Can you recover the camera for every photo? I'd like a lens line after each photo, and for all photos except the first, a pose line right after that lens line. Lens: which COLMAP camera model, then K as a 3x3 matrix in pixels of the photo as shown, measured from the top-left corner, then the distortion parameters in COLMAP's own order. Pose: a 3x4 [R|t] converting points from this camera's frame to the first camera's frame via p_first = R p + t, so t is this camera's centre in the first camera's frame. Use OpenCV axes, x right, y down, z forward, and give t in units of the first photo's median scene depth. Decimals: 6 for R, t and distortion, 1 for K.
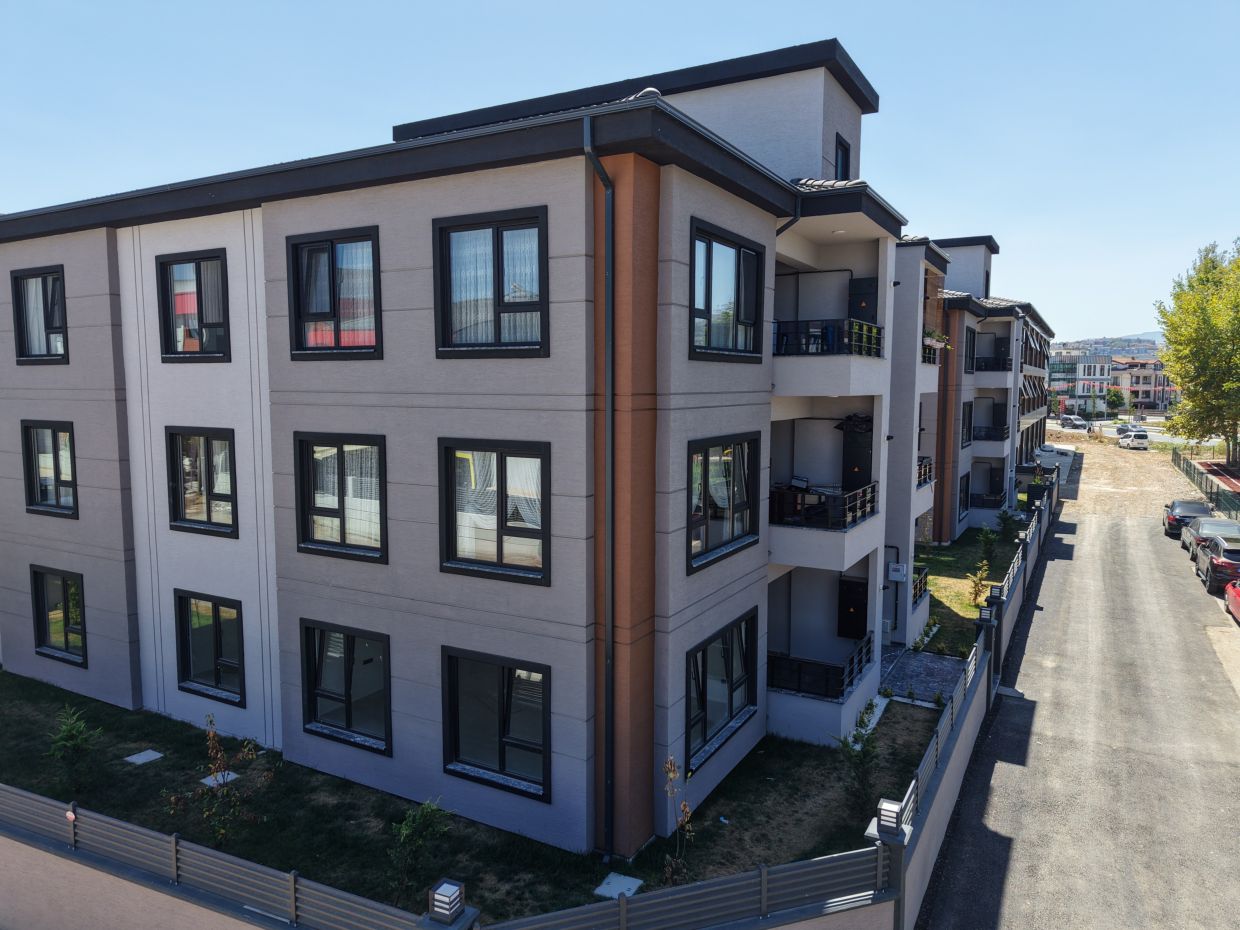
lens RADIAL K [[840.7, 0, 616.9], [0, 840.7, 464.7], [0, 0, 1]] dist [0.022406, -0.020655]
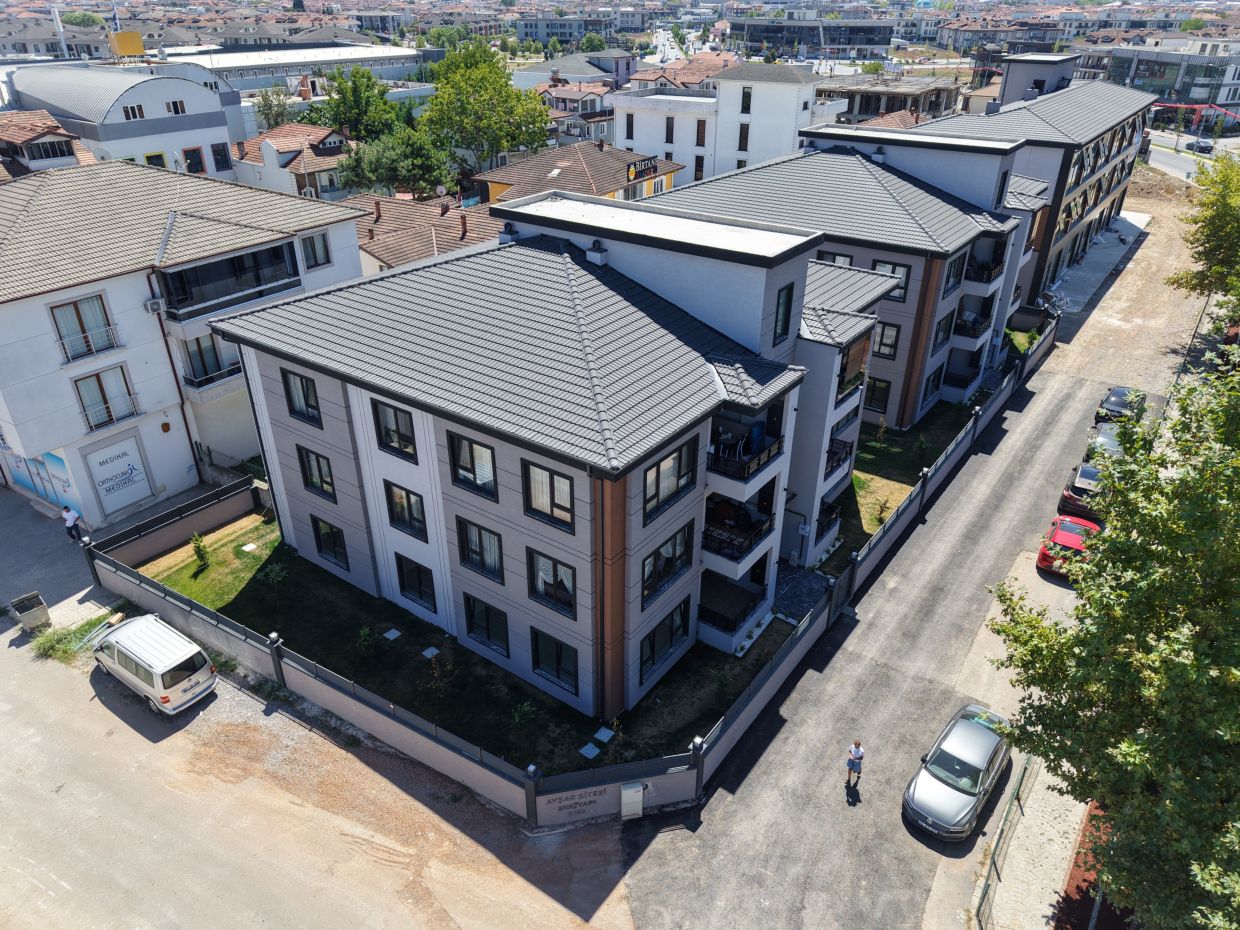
lens RADIAL K [[840.7, 0, 616.9], [0, 840.7, 464.7], [0, 0, 1]] dist [0.022406, -0.020655]
pose [[0.993021, 0.057925, -0.102733, 0.181742], [-0.012117, 0.916578, 0.399673, -0.885213], [0.117314, -0.395638, 0.910883, -0.670833]]
